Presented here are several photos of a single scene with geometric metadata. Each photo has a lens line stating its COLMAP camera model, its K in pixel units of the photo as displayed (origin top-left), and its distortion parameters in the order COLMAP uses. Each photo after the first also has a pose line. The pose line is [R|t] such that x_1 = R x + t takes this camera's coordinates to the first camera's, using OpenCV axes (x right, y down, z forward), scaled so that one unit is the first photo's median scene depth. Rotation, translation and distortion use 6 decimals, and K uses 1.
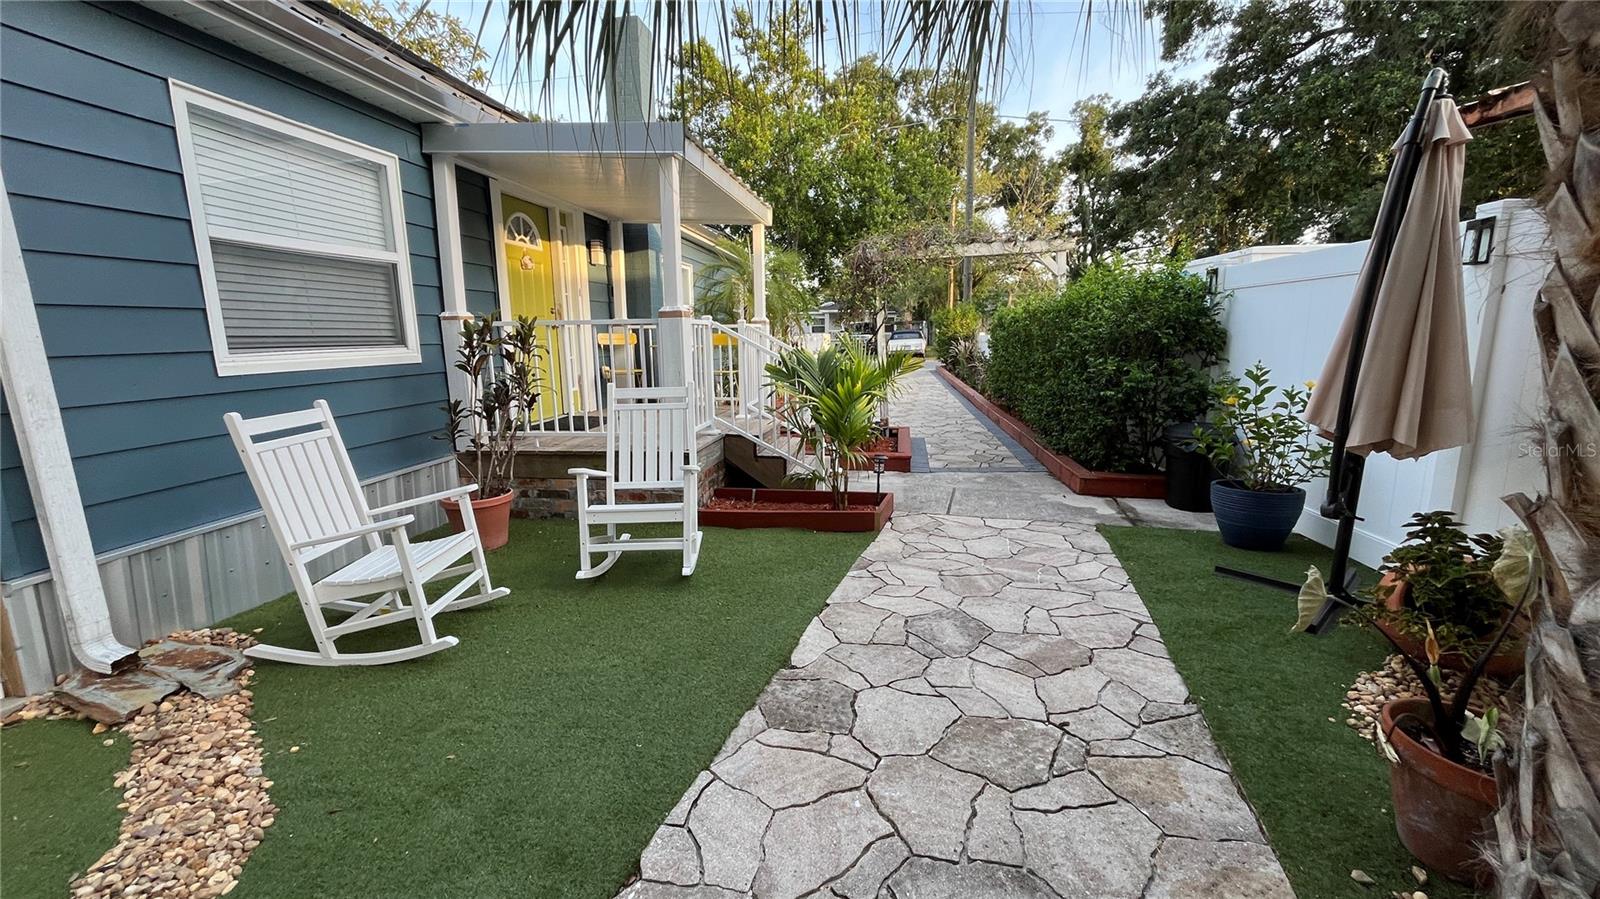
lens RADIAL K [[645.9, 0, 798.2], [0, 645.9, 445.6], [0, 0, 1]] dist [-0.001743, -0.000068]
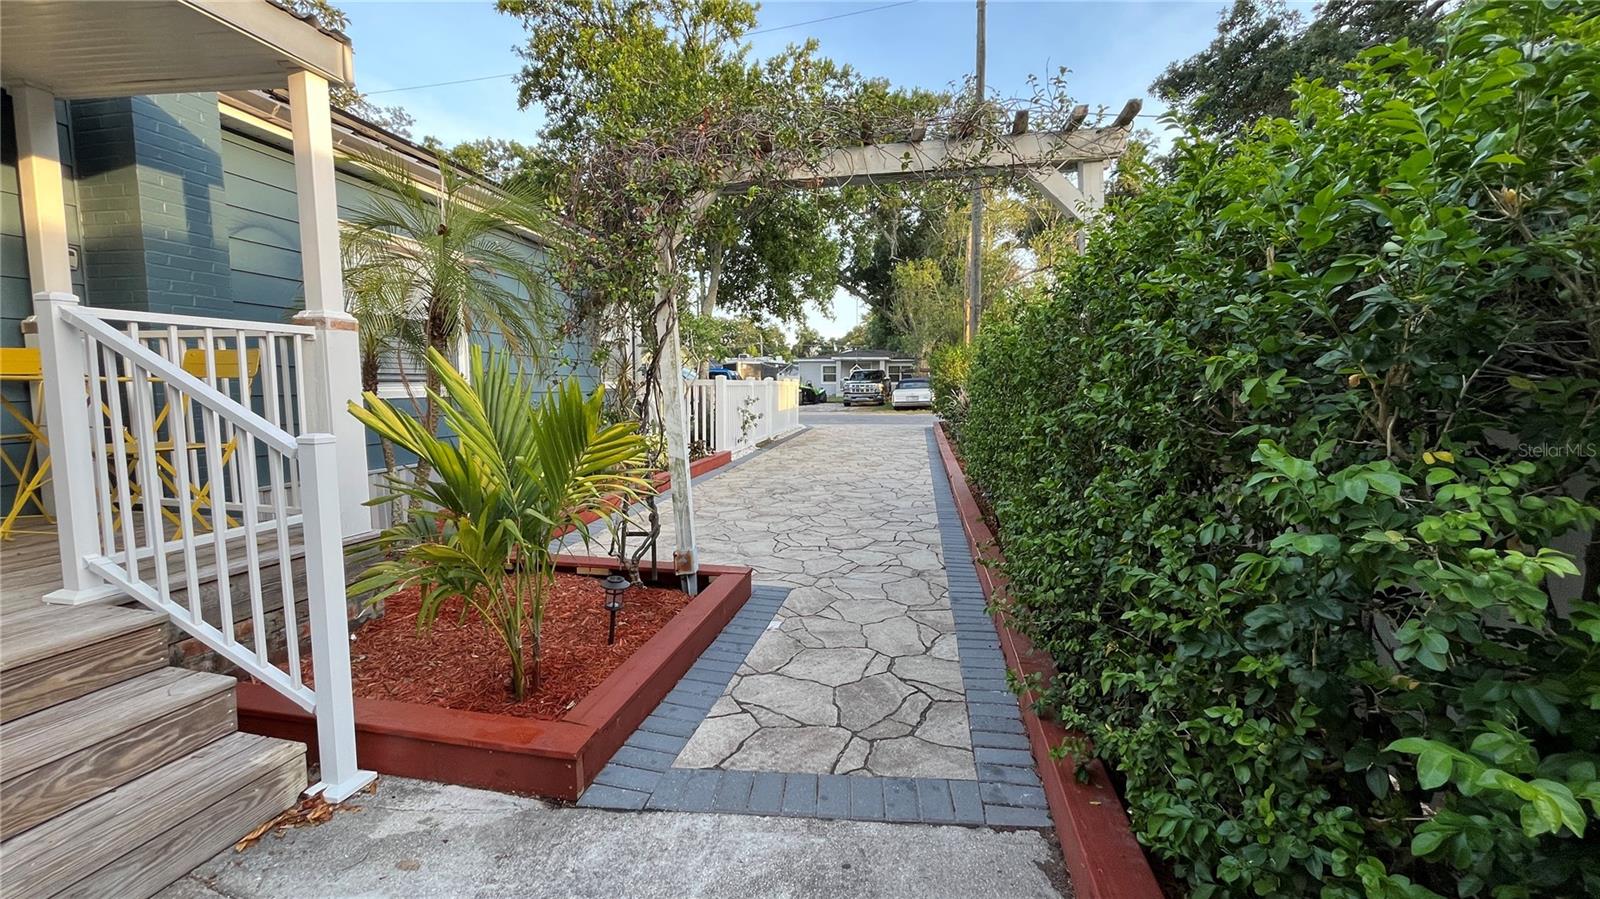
lens RADIAL K [[645.9, 0, 798.2], [0, 645.9, 445.6], [0, 0, 1]] dist [-0.001743, -0.000068]
pose [[0.998532, 0.017798, -0.051158, 0.589751], [-0.021655, 0.996884, -0.075852, -0.210891], [0.049649, 0.076849, 0.995806, 1.432346]]
